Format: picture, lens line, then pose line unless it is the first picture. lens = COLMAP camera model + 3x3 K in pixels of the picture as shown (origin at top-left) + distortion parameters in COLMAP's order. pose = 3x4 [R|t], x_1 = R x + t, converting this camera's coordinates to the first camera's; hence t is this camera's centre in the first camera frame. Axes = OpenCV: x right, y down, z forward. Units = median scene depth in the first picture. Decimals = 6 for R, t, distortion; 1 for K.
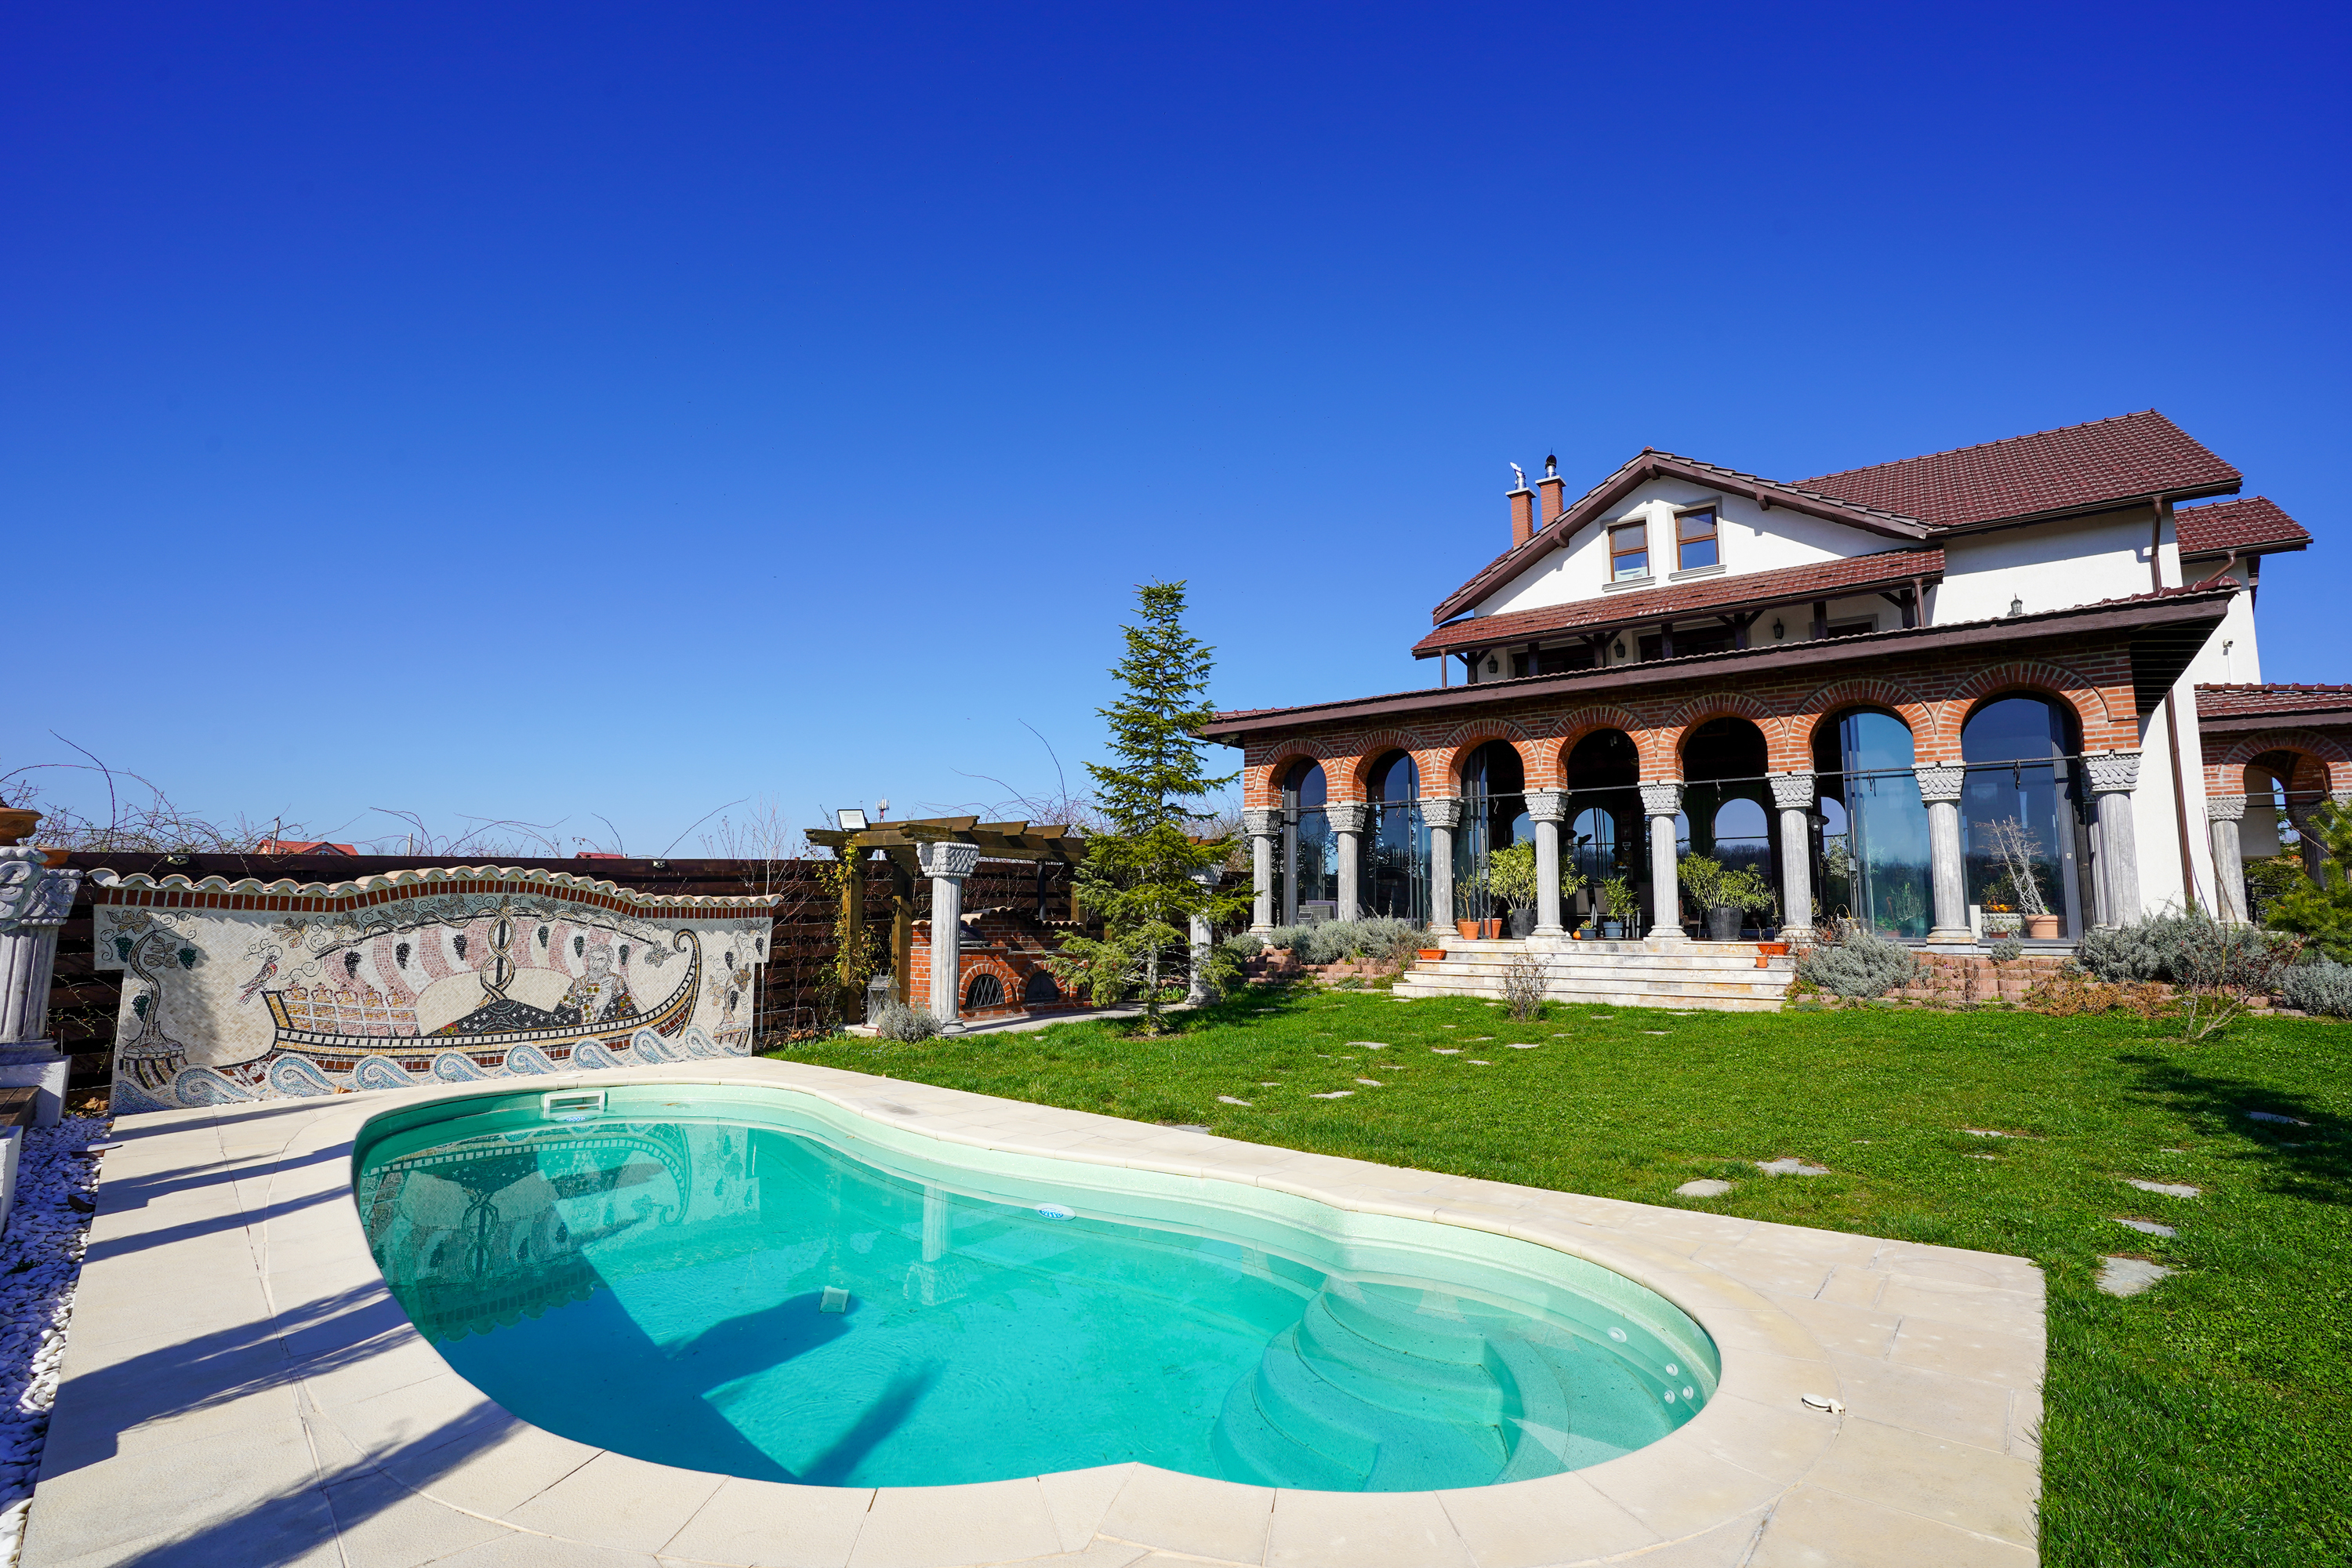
lens RADIAL K [[1083.3, 0, 1174.1], [0, 1083.3, 782.0], [0, 0, 1]] dist [-0.070785, 0.027404]
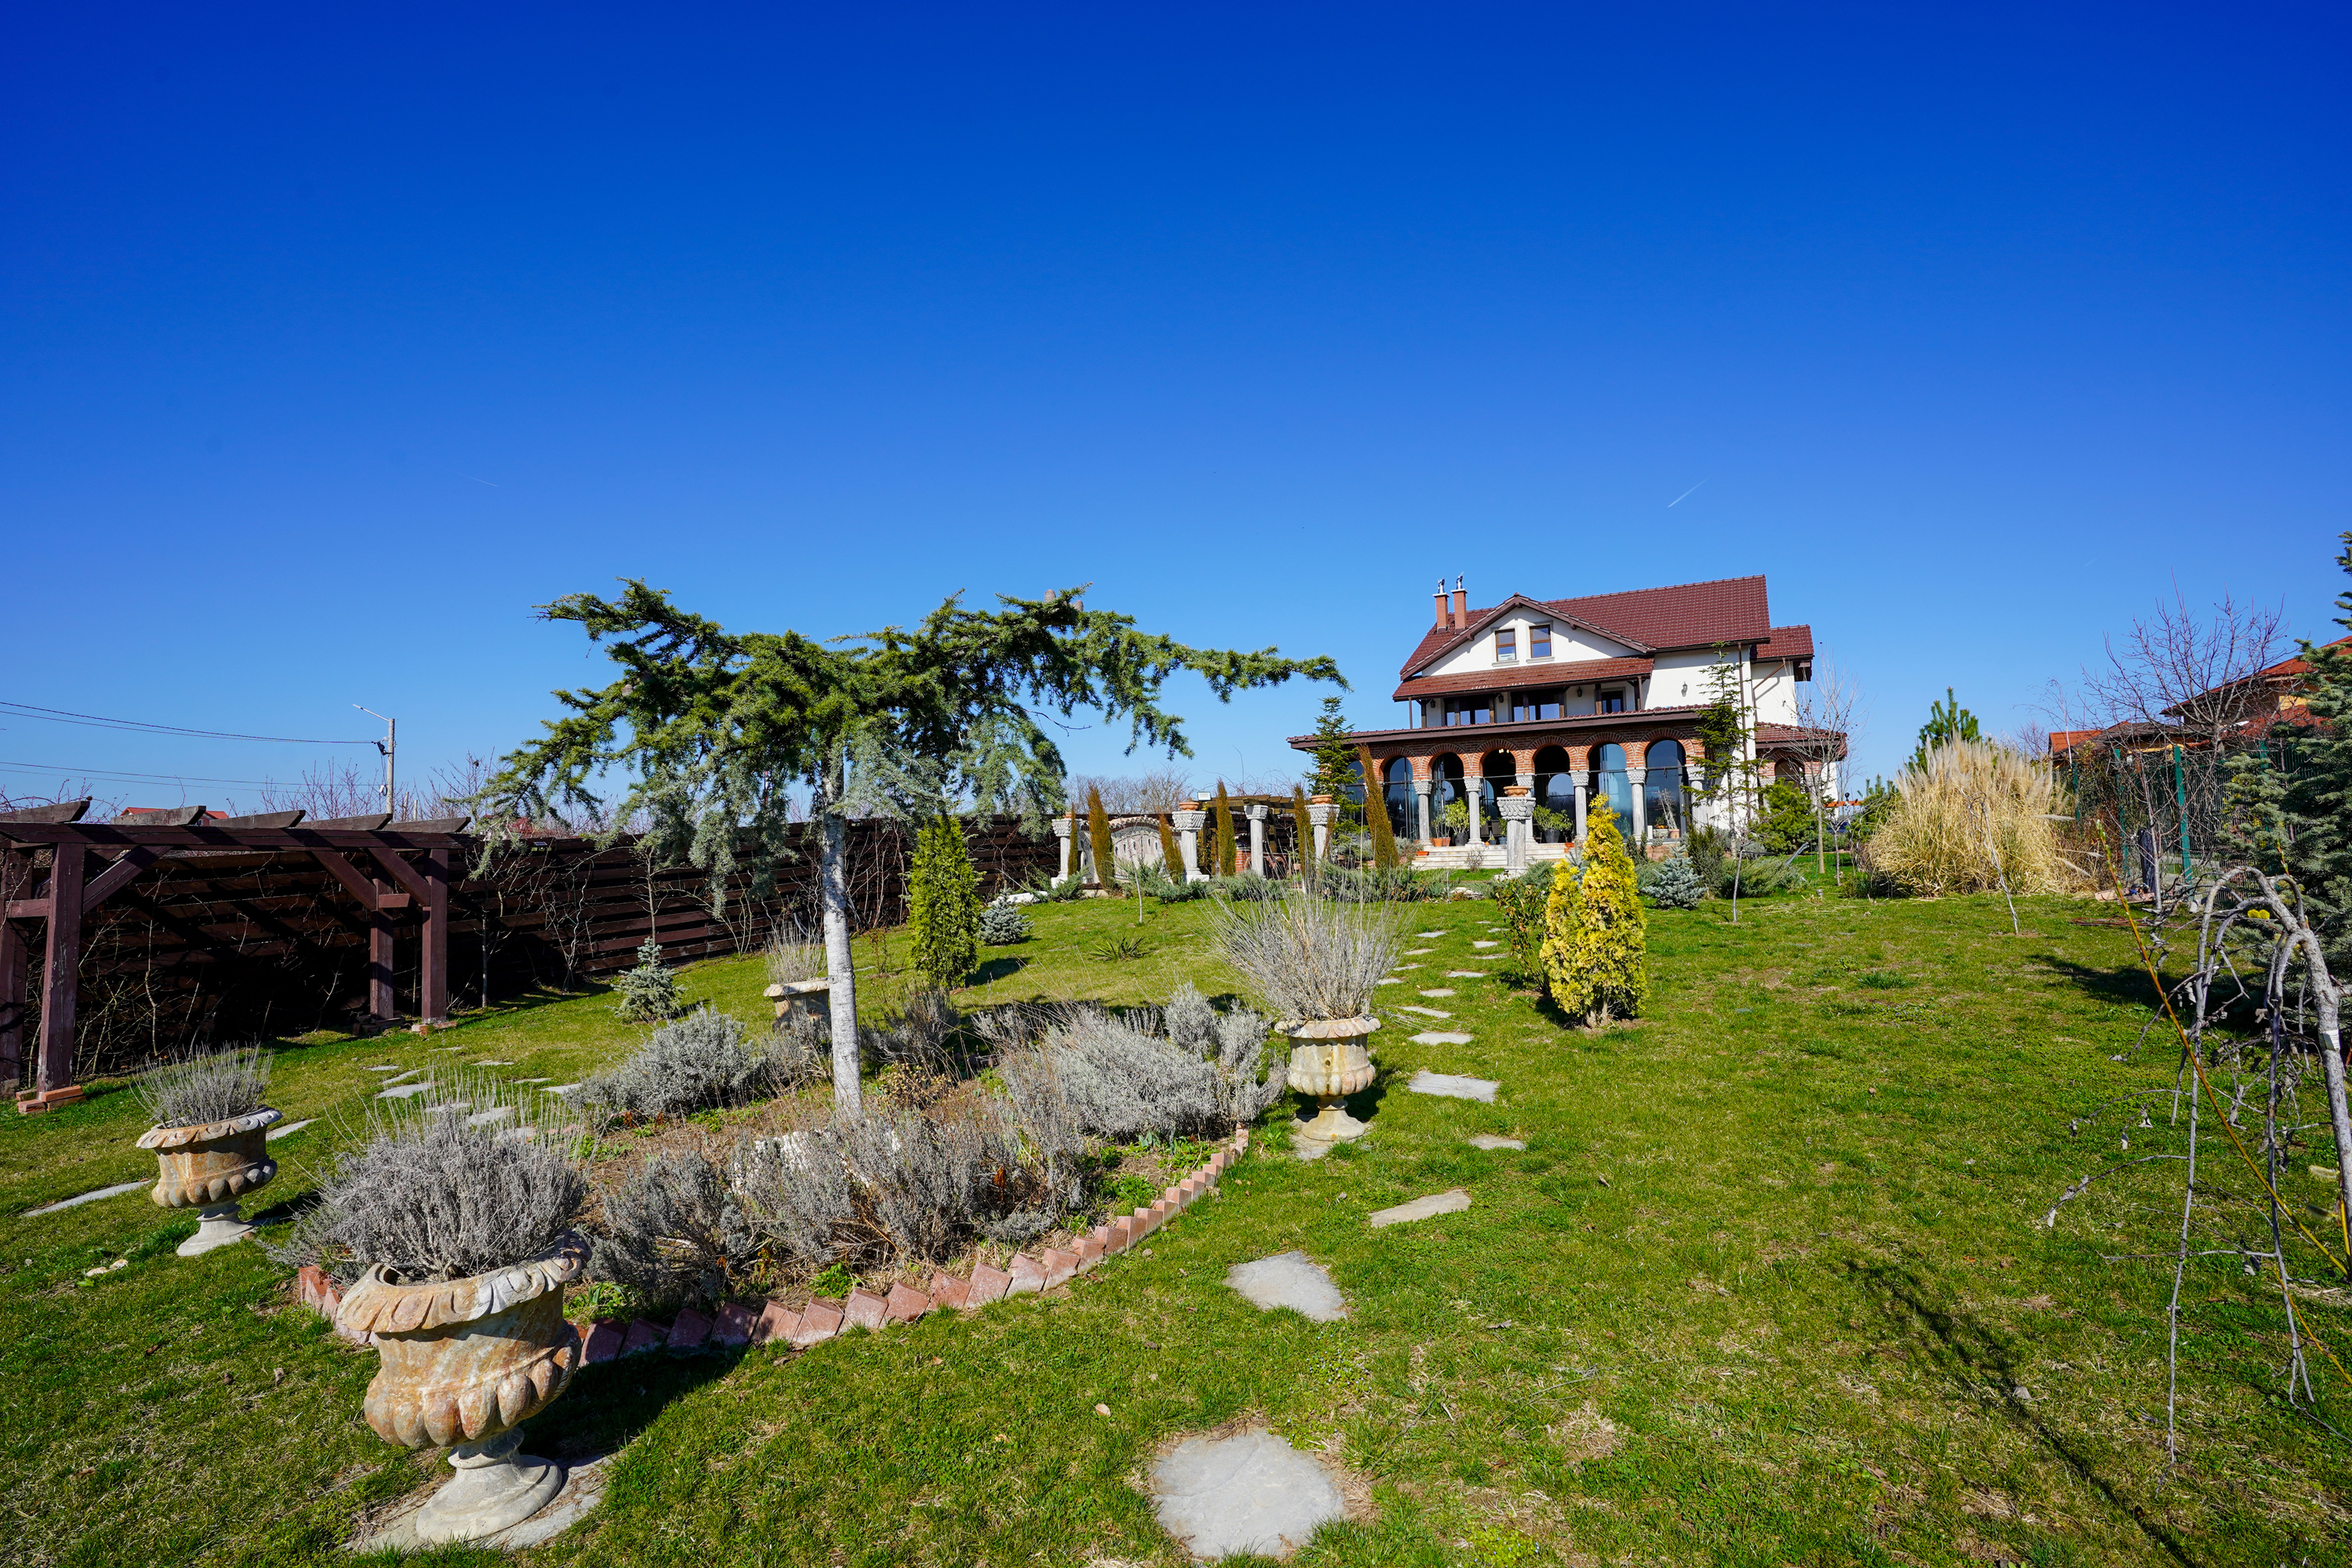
lens RADIAL K [[1083.3, 0, 1174.1], [0, 1083.3, 782.0], [0, 0, 1]] dist [-0.070785, 0.027404]
pose [[0.990621, -0.010953, 0.136195, -0.564035], [0.004882, 0.998983, 0.044834, -0.084614], [-0.136548, -0.043749, 0.989667, -1.100502]]
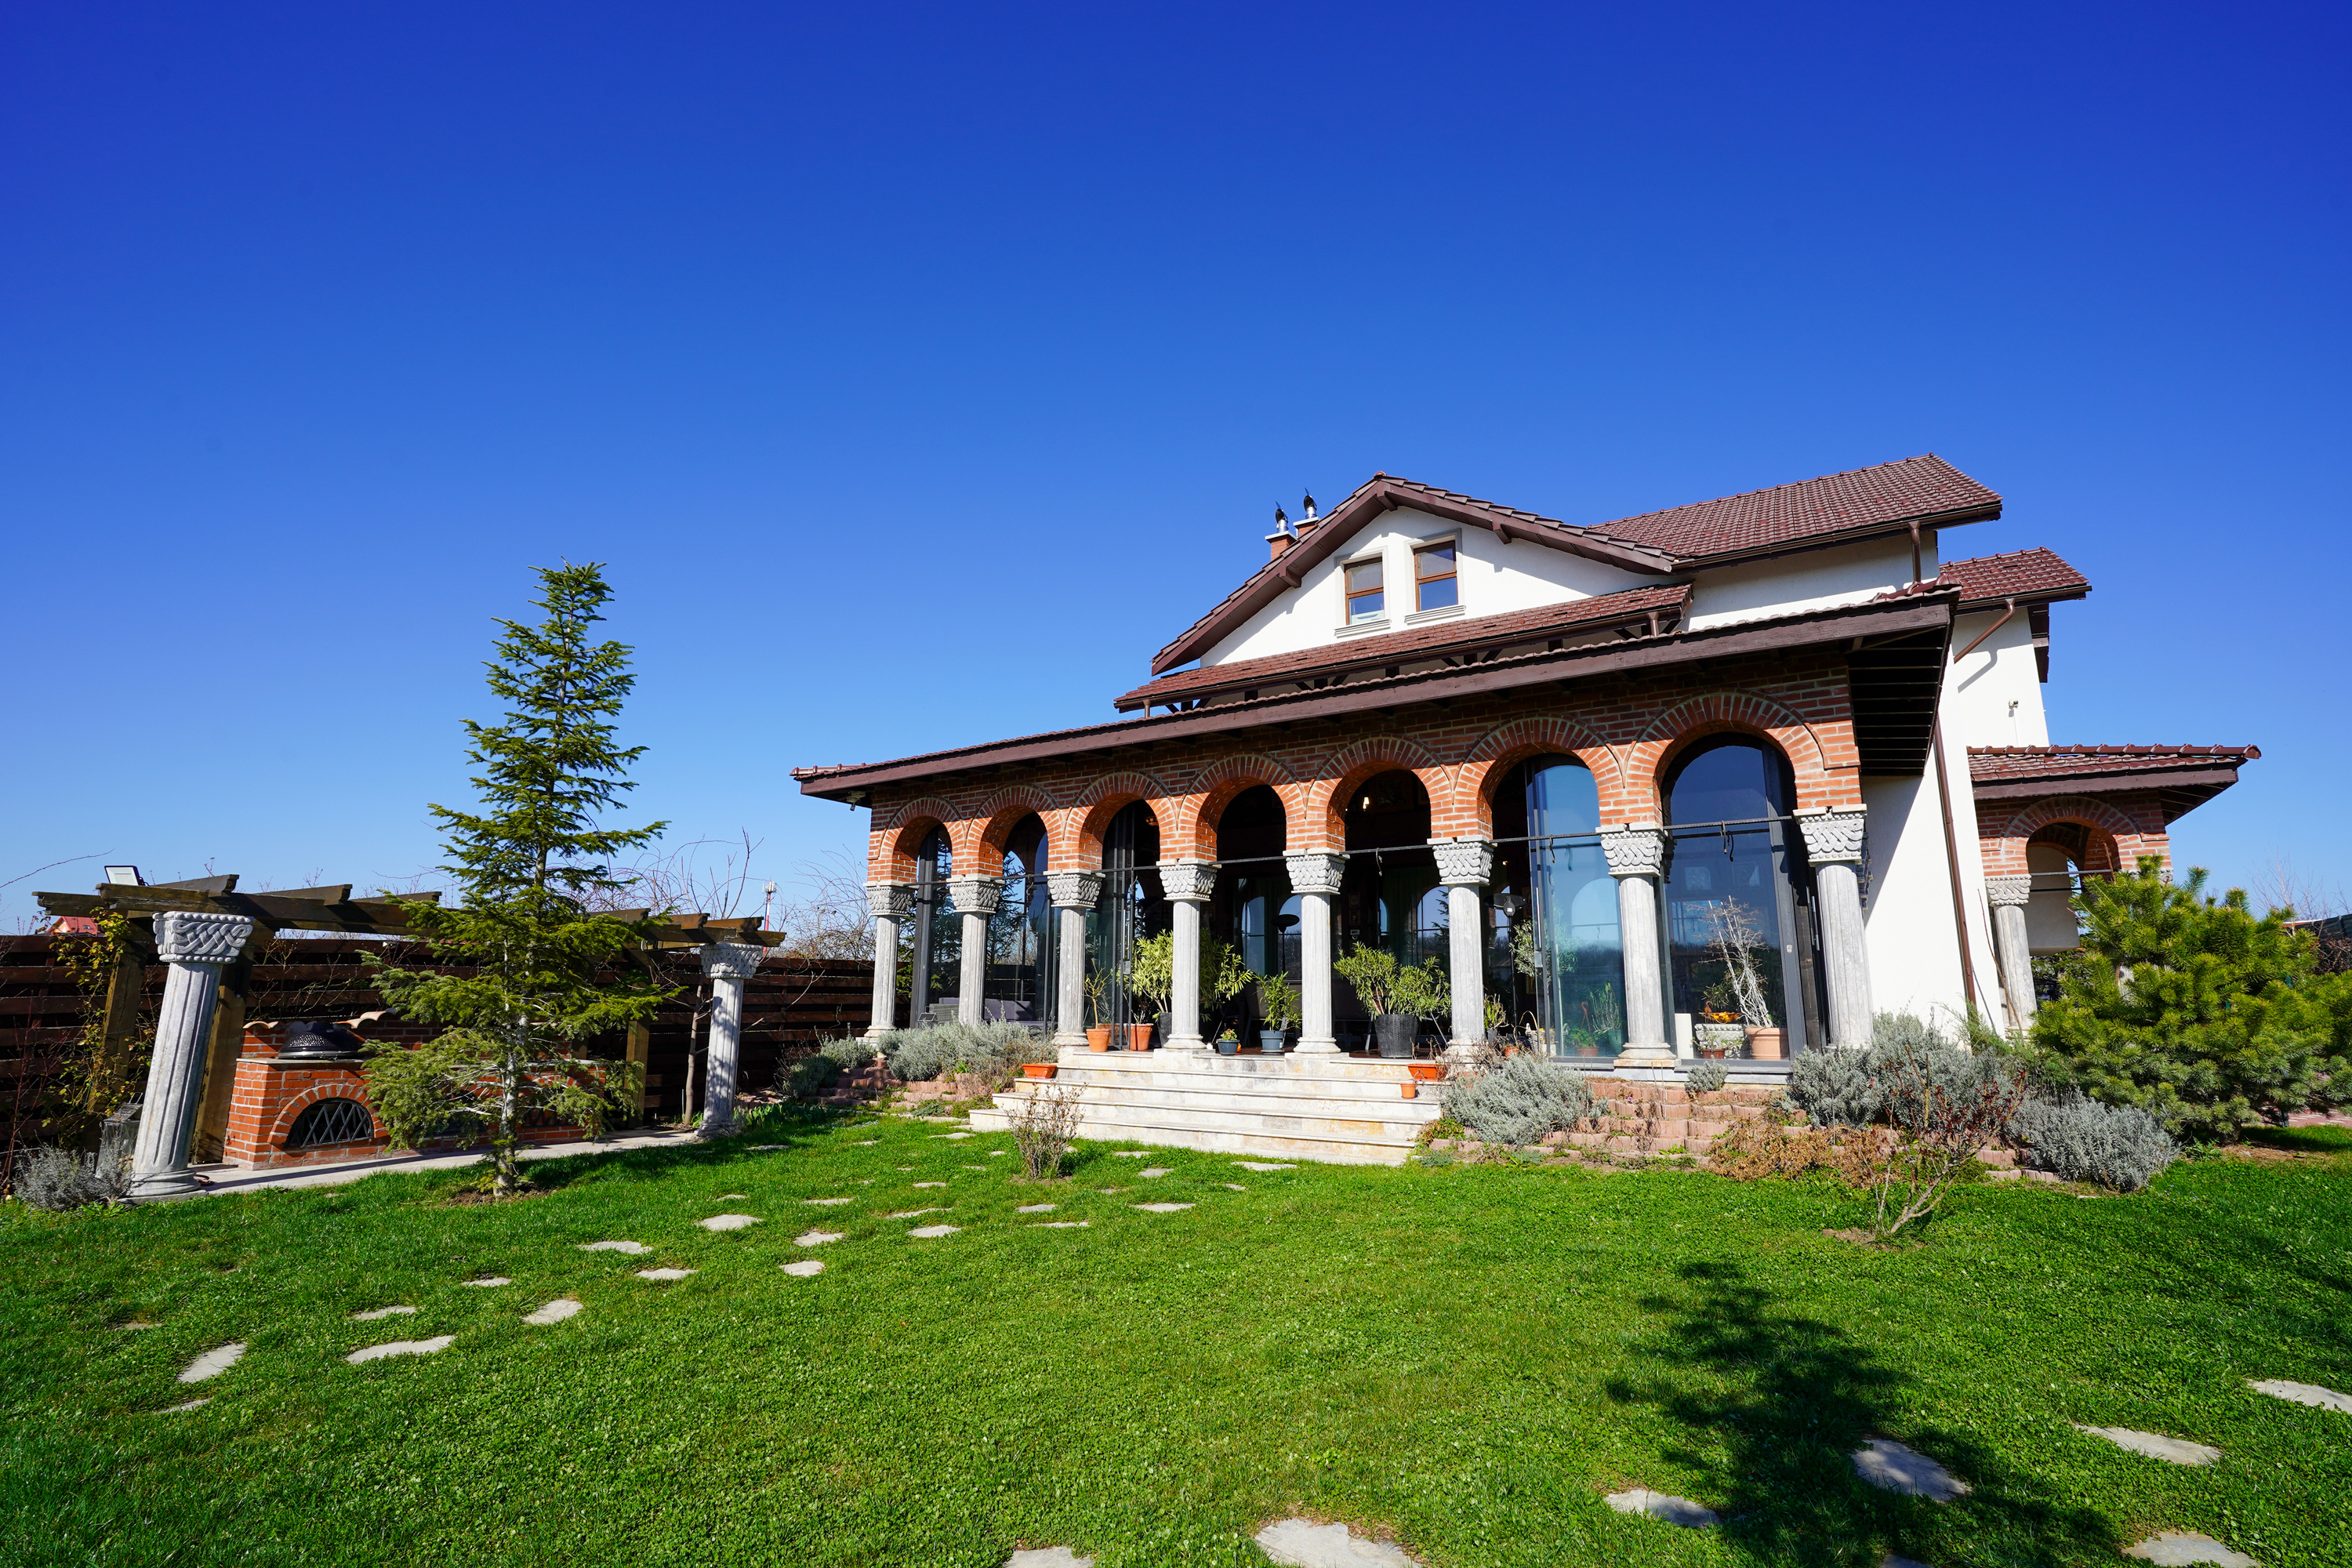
lens RADIAL K [[1083.3, 0, 1174.1], [0, 1083.3, 782.0], [0, 0, 1]] dist [-0.070785, 0.027404]
pose [[0.996880, 0.017999, 0.076849, 0.281327], [-0.011791, 0.996687, -0.080478, 0.013882], [-0.078043, 0.079321, 0.993789, 0.209513]]
